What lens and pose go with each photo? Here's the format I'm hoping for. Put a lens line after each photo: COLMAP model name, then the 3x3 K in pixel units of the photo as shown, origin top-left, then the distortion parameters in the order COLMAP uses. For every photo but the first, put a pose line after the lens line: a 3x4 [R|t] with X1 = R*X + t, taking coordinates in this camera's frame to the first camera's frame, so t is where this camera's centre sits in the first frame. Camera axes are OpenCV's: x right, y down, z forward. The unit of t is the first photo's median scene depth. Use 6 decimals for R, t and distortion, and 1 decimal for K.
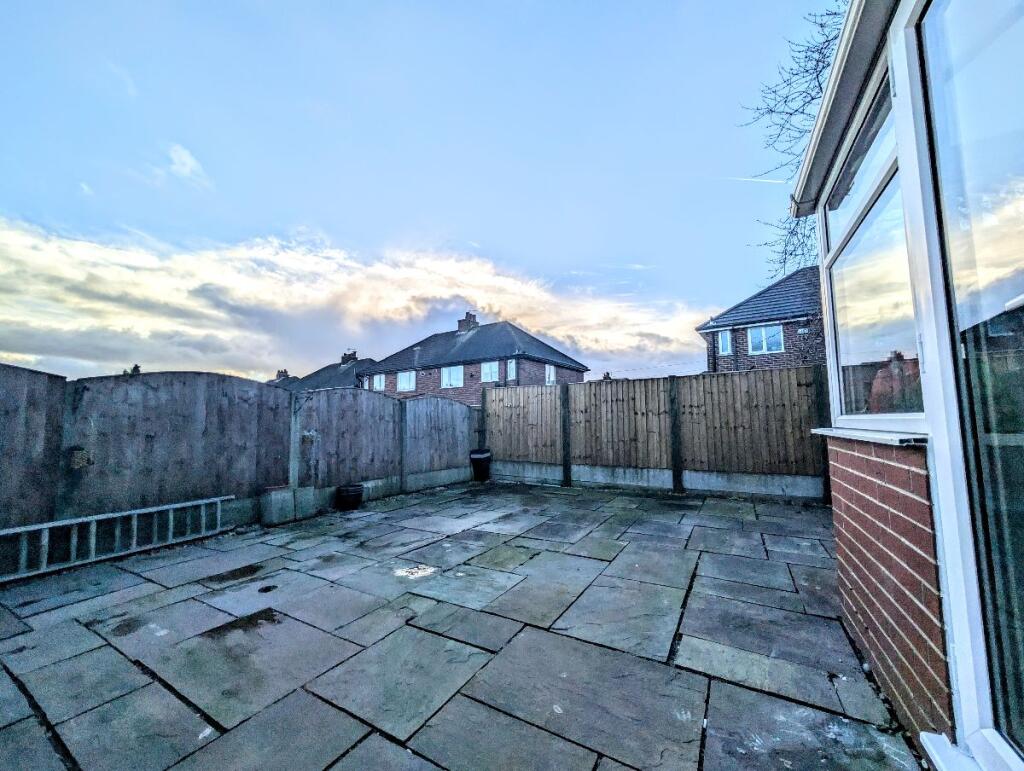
lens RADIAL K [[385.0, 0, 509.3], [0, 385.0, 389.8], [0, 0, 1]] dist [-0.005140, 0.001222]
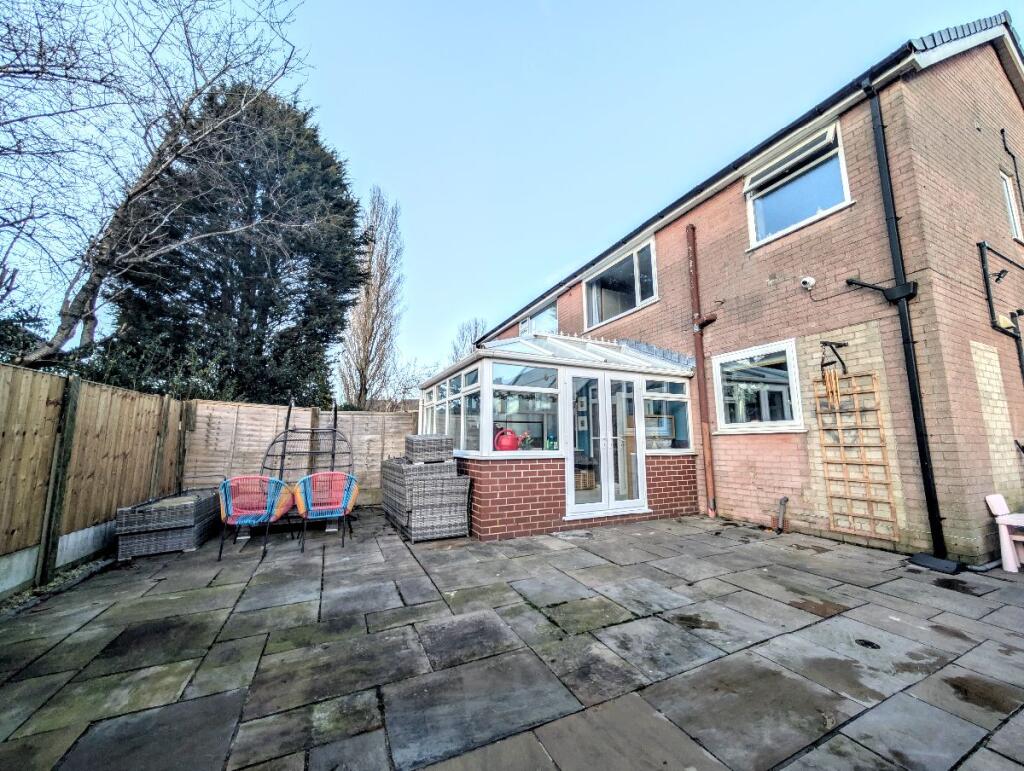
lens RADIAL K [[385.0, 0, 508.1], [0, 385.0, 388.3], [0, 0, 1]] dist [-0.005140, 0.001222]
pose [[-0.822028, 0.089929, 0.562302, -0.413051], [-0.037890, 0.976625, -0.211583, 0.124940], [-0.568186, -0.195233, -0.799406, 1.951681]]
